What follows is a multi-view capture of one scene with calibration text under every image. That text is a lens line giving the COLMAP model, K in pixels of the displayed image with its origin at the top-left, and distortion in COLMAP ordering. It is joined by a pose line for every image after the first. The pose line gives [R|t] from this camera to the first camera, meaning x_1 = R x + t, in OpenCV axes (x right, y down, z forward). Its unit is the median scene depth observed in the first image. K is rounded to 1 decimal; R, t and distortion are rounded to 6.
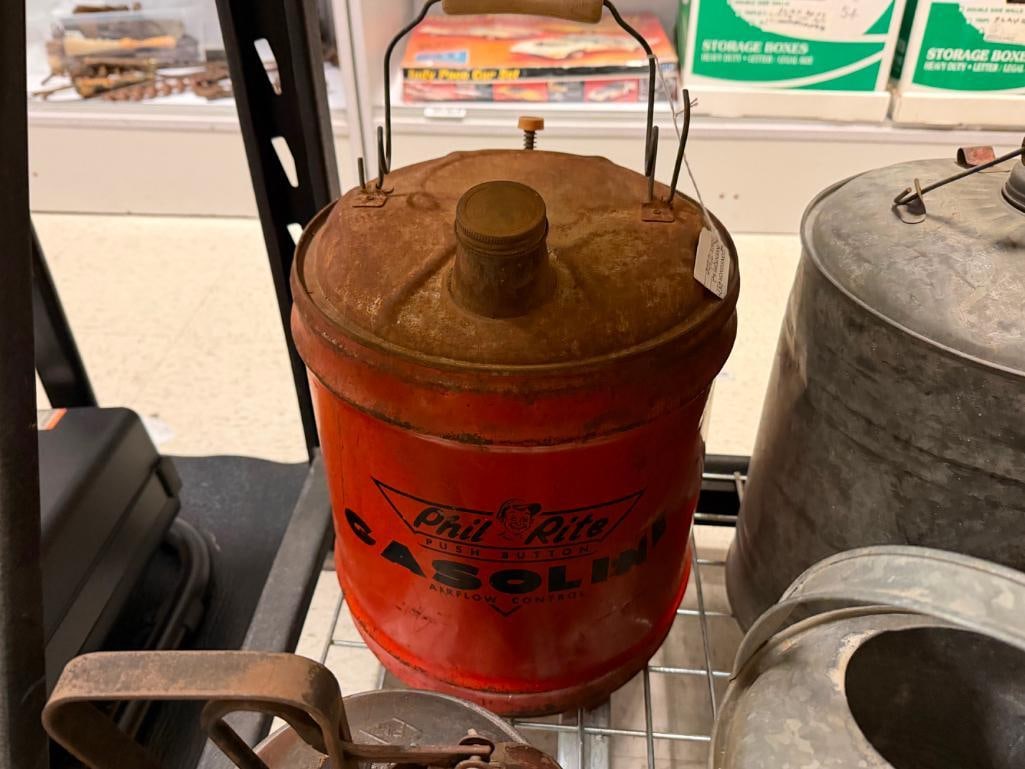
lens RADIAL K [[835.7, 0, 512.5], [0, 835.7, 384.5], [0, 0, 1]] dist [0.174002, -0.382746]
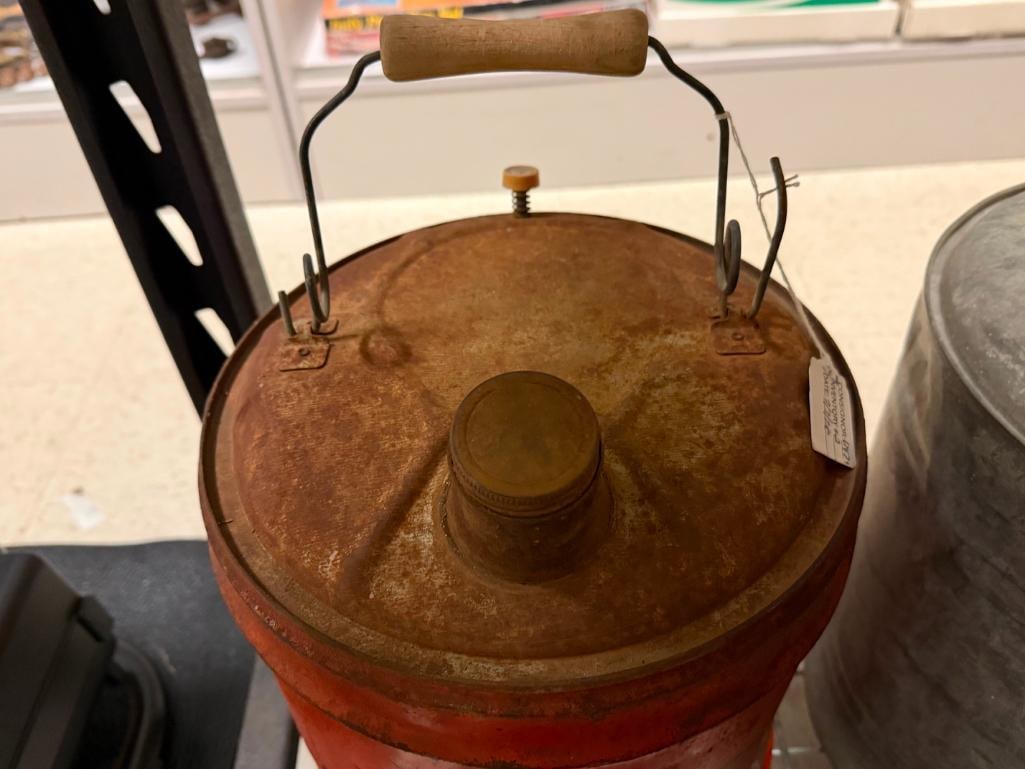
lens RADIAL K [[847.8, 0, 512.5], [0, 847.8, 384.5], [0, 0, 1]] dist [0.137147, -0.277729]
pose [[0.993900, -0.104272, 0.035910, -0.034043], [0.099996, 0.989403, 0.105270, -0.257805], [-0.046506, -0.101037, 0.993795, 0.336457]]
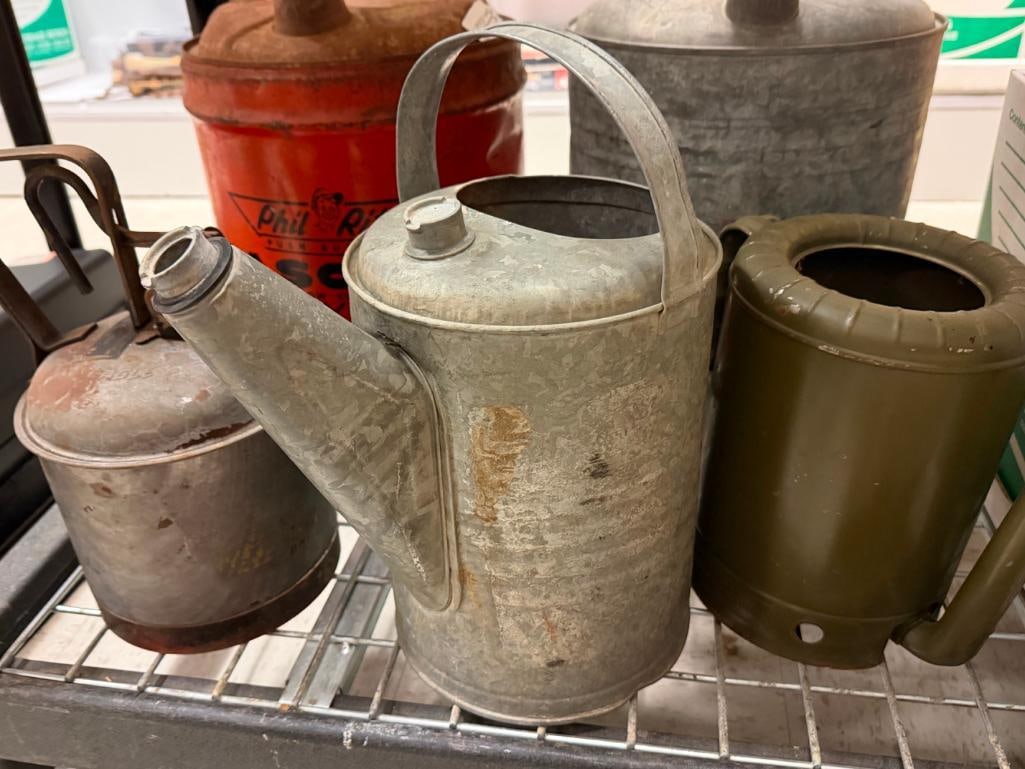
lens RADIAL K [[847.6, 0, 512.5], [0, 847.6, 384.5], [0, 0, 1]] dist [0.106841, -0.268275]
pose [[0.995185, 0.006571, -0.097799, 0.408977], [-0.017798, 0.993278, -0.114378, 0.557580], [0.096390, 0.115568, 0.988612, -0.241732]]
